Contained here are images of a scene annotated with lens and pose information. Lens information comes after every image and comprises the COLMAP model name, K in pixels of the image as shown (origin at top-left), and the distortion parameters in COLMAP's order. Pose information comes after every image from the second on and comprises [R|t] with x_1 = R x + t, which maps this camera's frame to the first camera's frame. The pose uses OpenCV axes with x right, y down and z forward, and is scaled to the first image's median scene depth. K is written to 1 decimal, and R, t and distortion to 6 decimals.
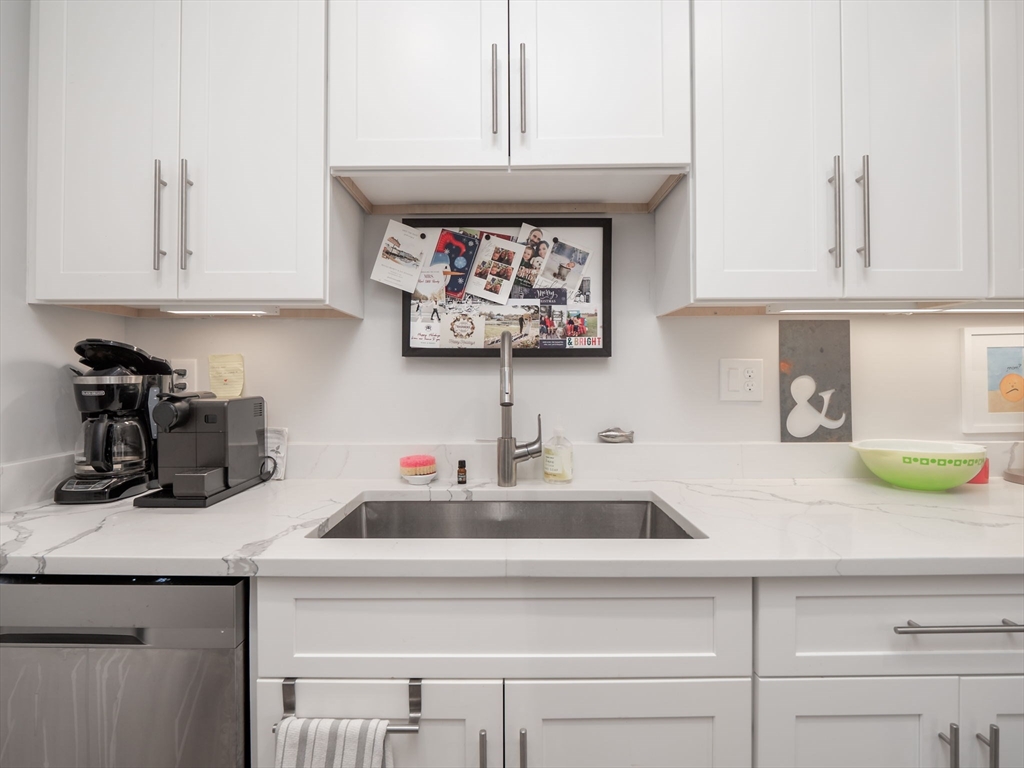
lens RADIAL K [[502.3, 0, 503.6], [0, 502.3, 378.5], [0, 0, 1]] dist [0.000173, -0.000277]
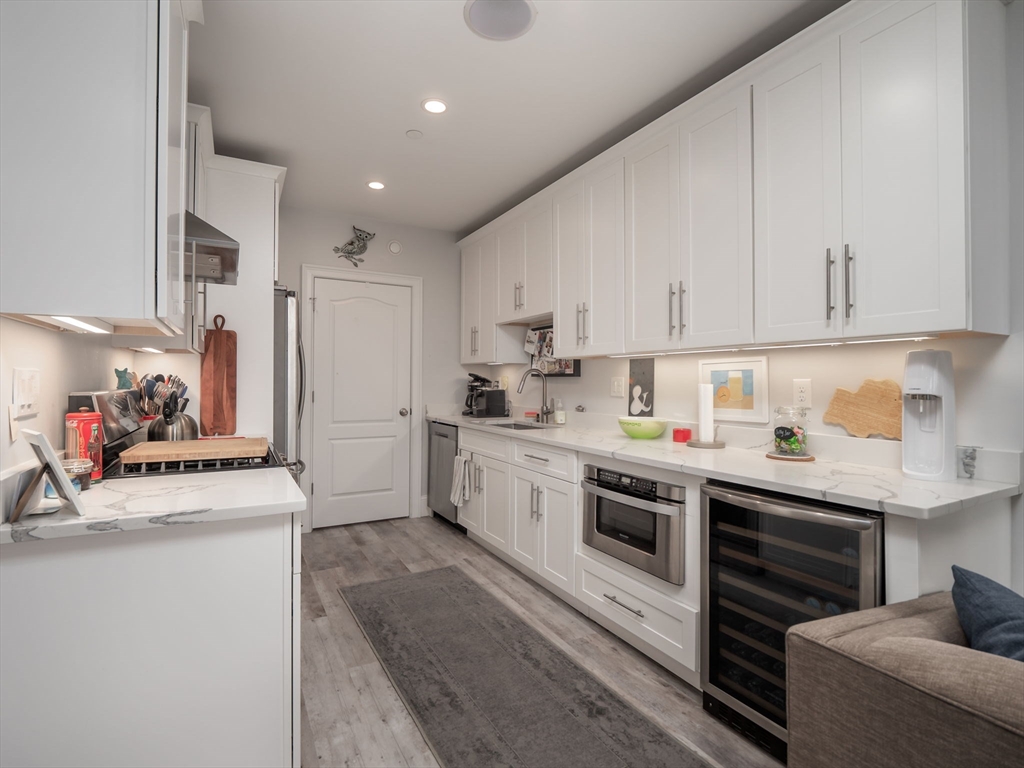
lens RADIAL K [[502.3, 0, 503.6], [0, 502.3, 378.5], [0, 0, 1]] dist [0.000173, -0.000277]
pose [[0.476305, 0.001467, -0.879279, 2.202568], [-0.007979, 0.999965, -0.002654, -0.024879], [0.879244, 0.008280, 0.476300, -0.490076]]
